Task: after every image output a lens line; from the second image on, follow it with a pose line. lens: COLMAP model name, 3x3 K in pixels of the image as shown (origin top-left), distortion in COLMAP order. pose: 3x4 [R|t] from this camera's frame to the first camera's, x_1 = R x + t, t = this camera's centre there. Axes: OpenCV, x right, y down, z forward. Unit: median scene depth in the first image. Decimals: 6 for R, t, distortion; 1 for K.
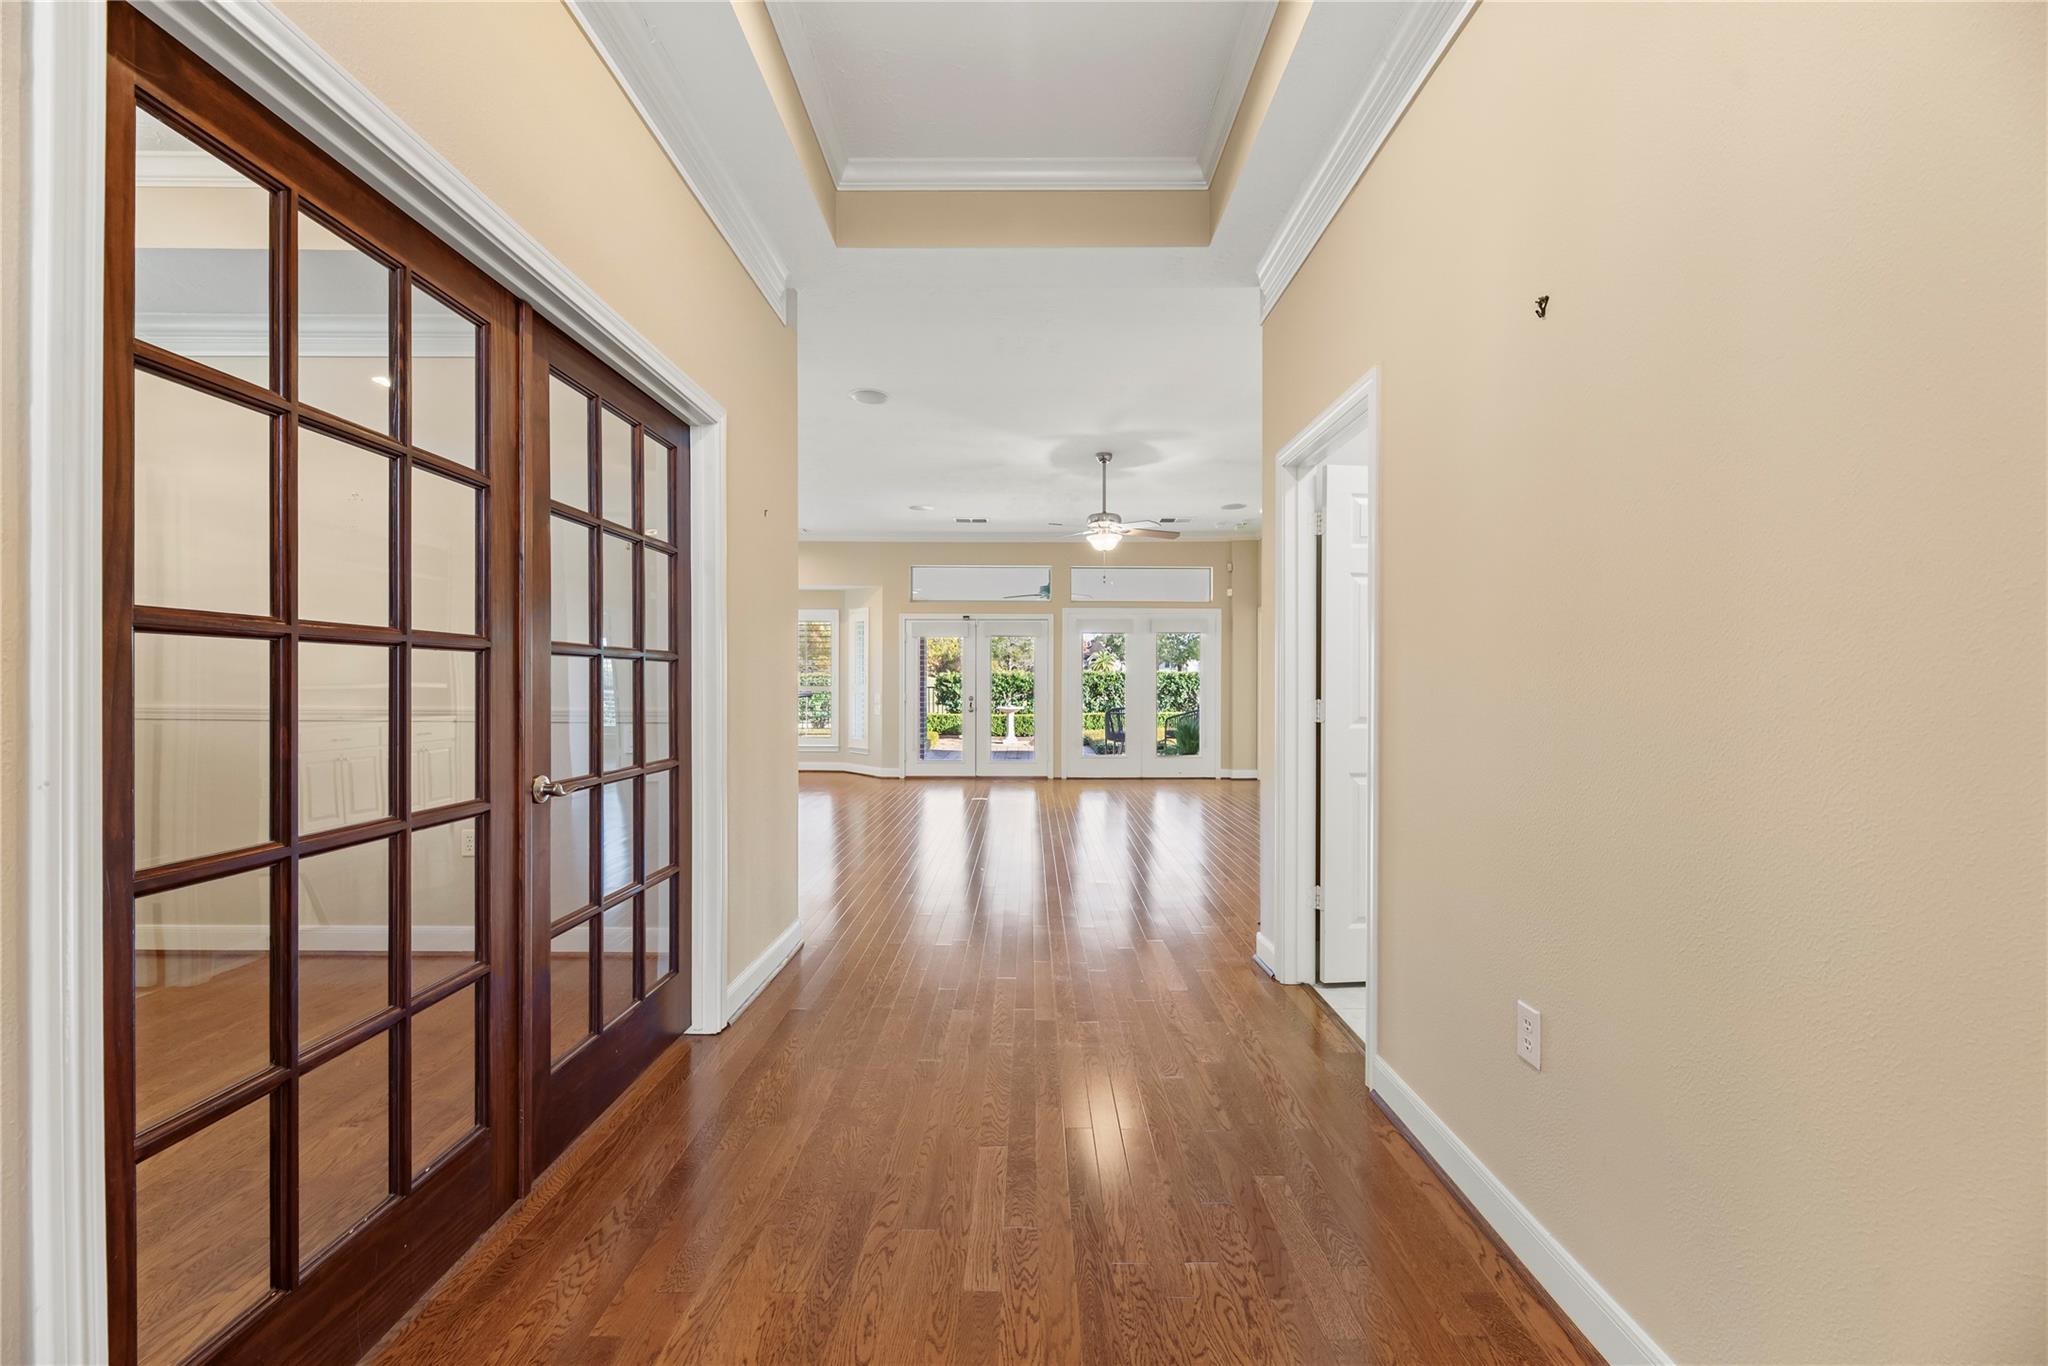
lens RADIAL K [[838.5, 0, 1030.7], [0, 838.5, 694.1], [0, 0, 1]] dist [0.002801, -0.000166]
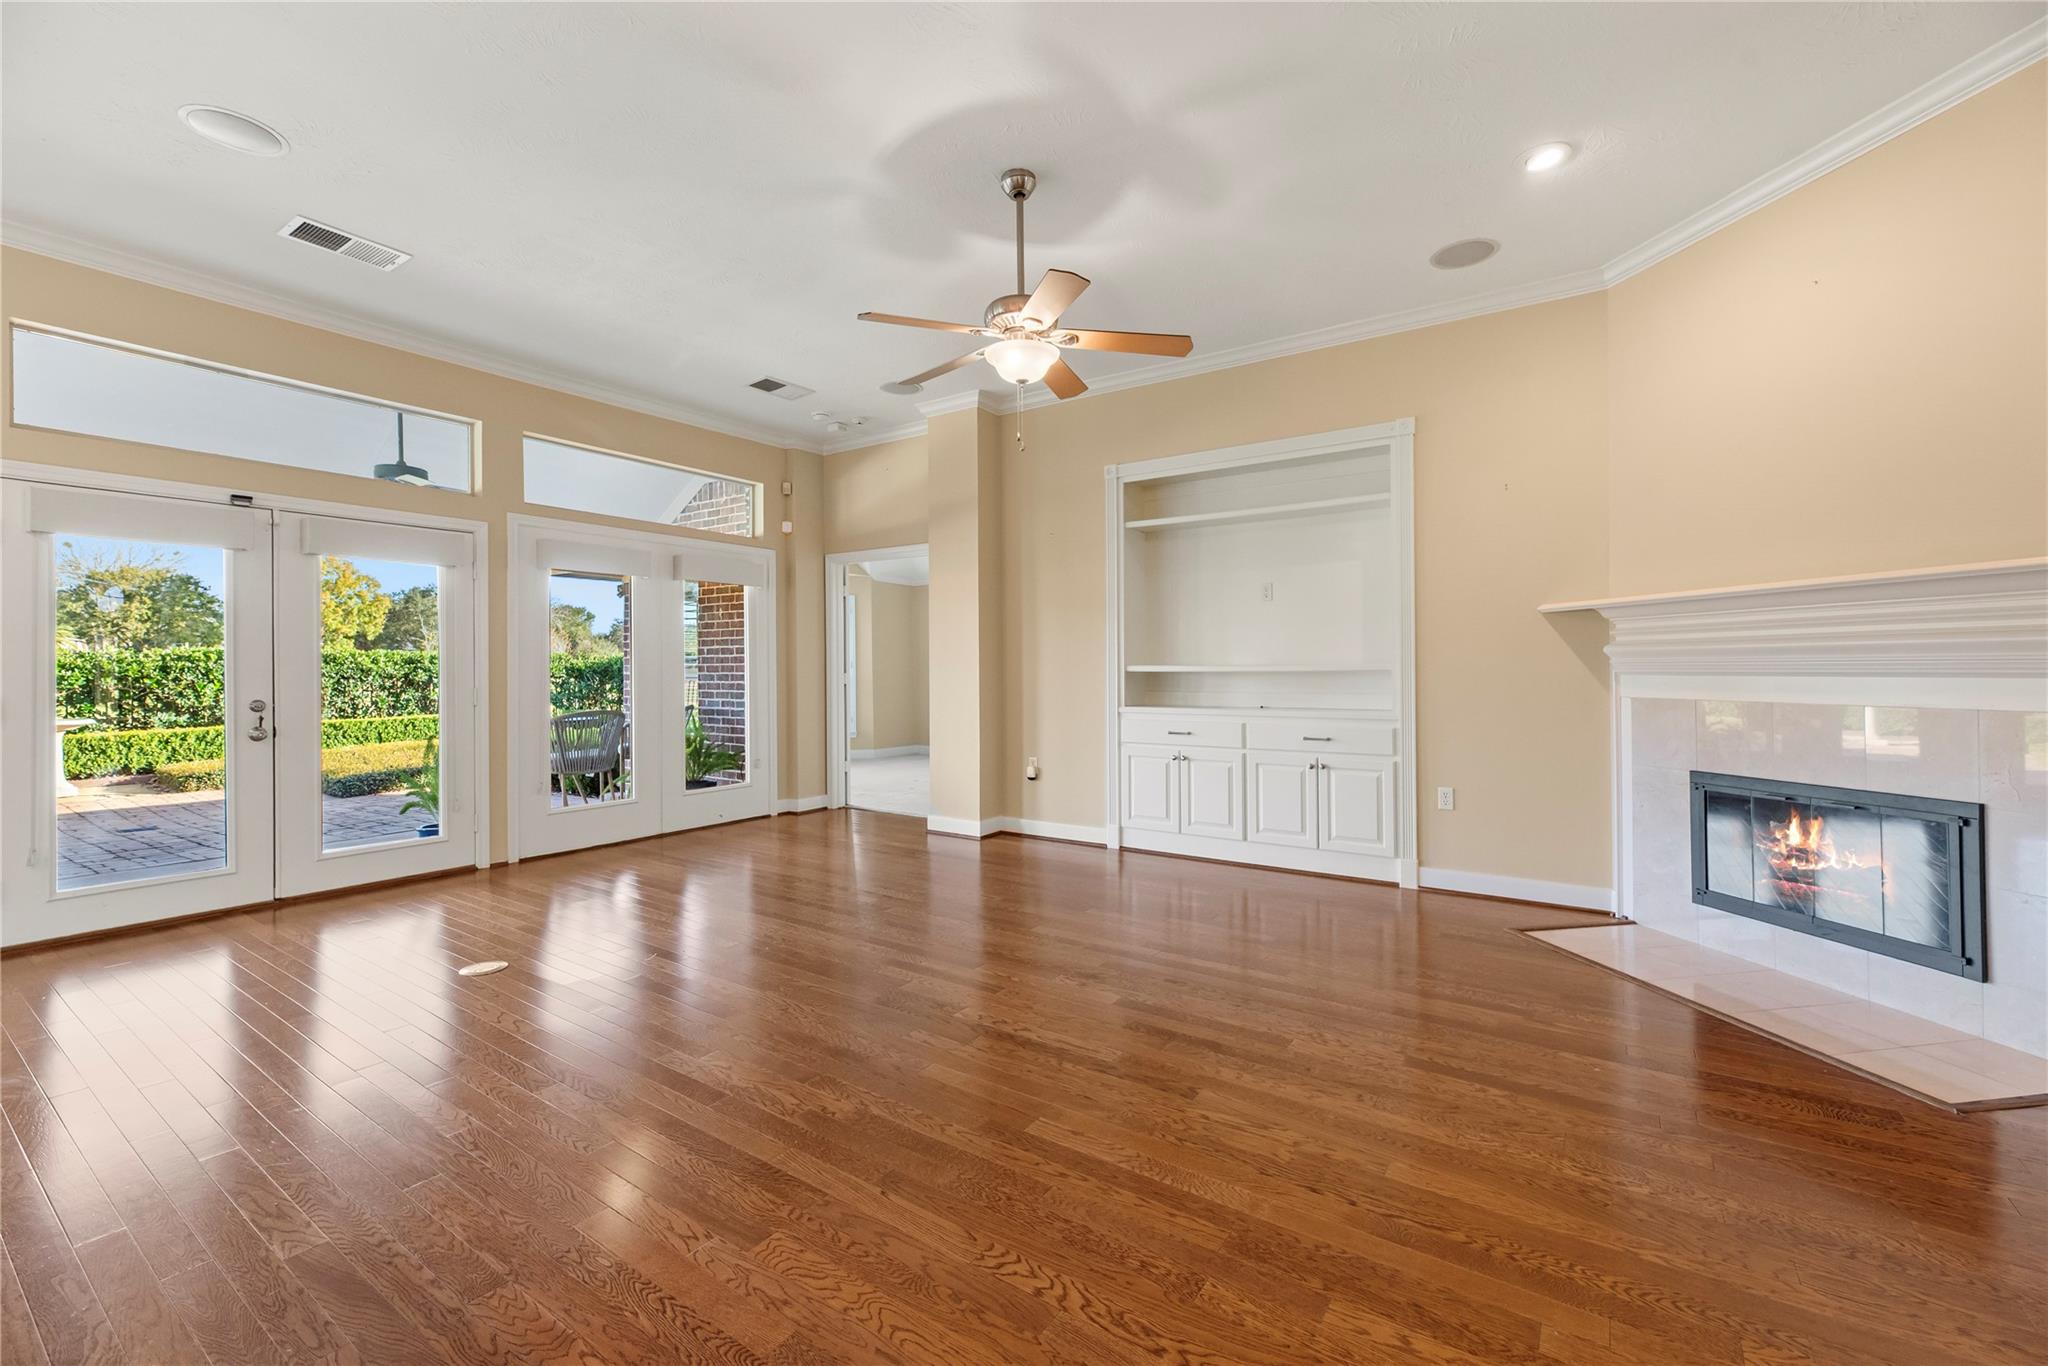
lens RADIAL K [[838.5, 0, 1040.8], [0, 838.5, 668.0], [0, 0, 1]] dist [0.002801, -0.000166]
pose [[0.565669, -0.004163, 0.824622, -0.189832], [0.016479, 0.999845, -0.006257, -0.004732], [-0.824468, 0.017128, 0.565649, 0.470872]]
